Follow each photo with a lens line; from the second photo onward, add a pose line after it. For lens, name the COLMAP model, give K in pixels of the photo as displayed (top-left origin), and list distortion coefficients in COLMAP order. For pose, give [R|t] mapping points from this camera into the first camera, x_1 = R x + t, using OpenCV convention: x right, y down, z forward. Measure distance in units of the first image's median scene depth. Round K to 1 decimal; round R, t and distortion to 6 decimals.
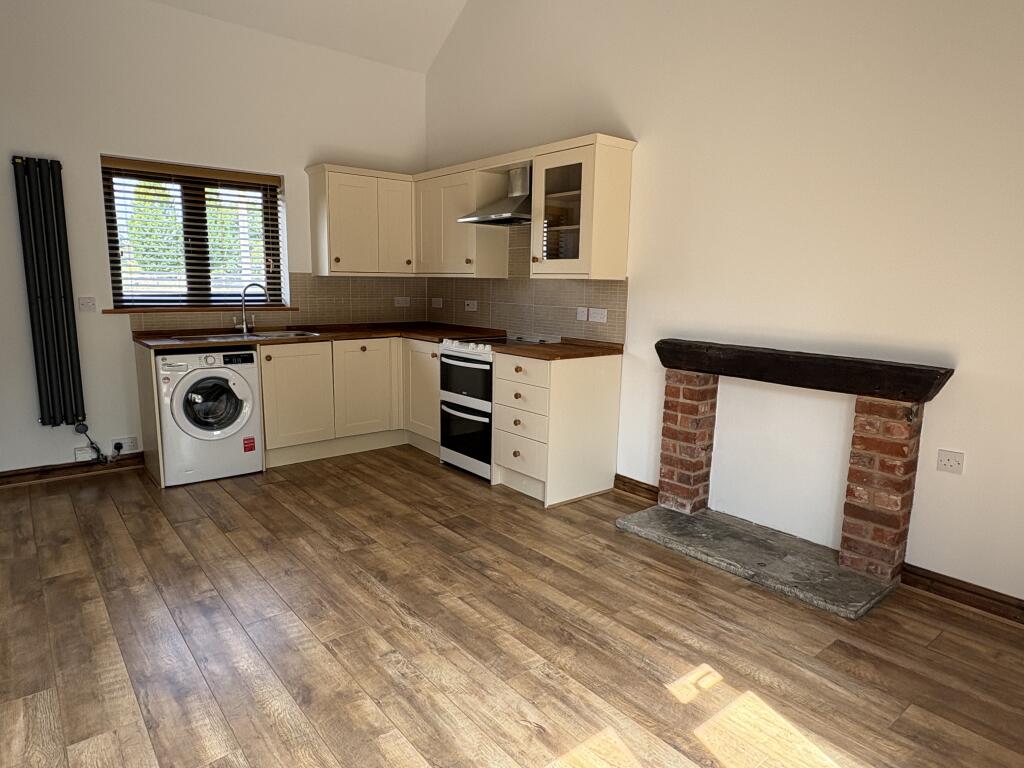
lens RADIAL K [[629.0, 0, 507.4], [0, 629.0, 385.2], [0, 0, 1]] dist [-0.002577, 0.004773]
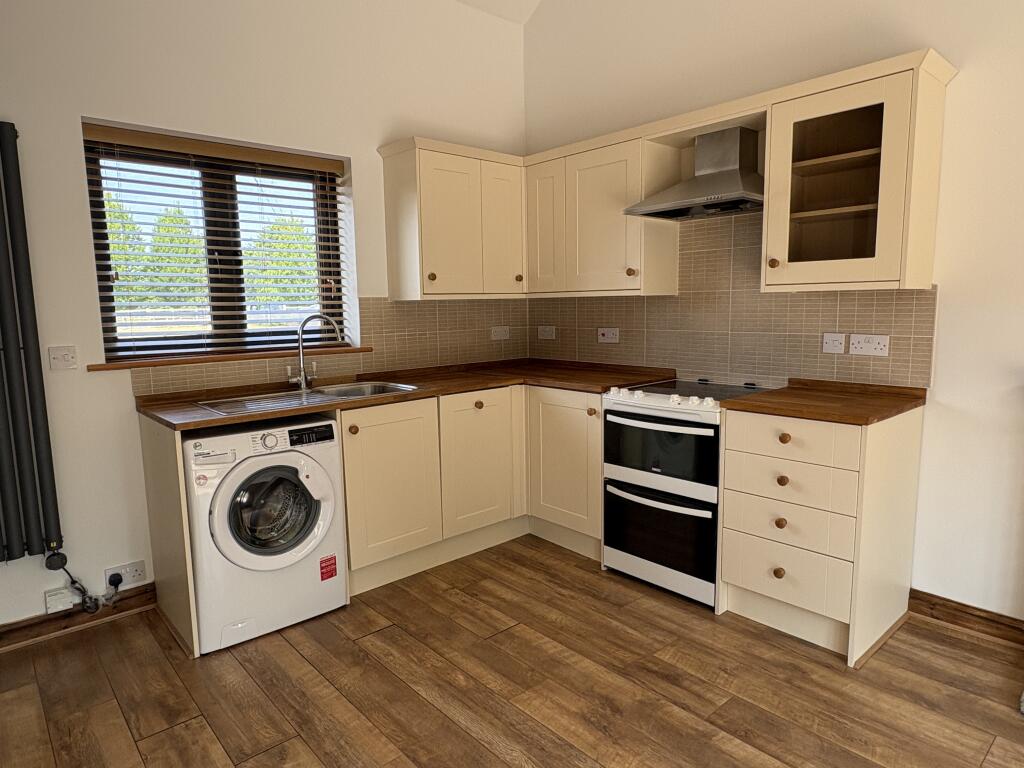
lens RADIAL K [[629.0, 0, 509.0], [0, 629.0, 382.9], [0, 0, 1]] dist [-0.002577, 0.004773]
pose [[0.998227, -0.039821, 0.044240, -0.275588], [0.041524, 0.998404, -0.038273, -0.066321], [-0.042646, 0.040042, 0.998288, 0.389050]]
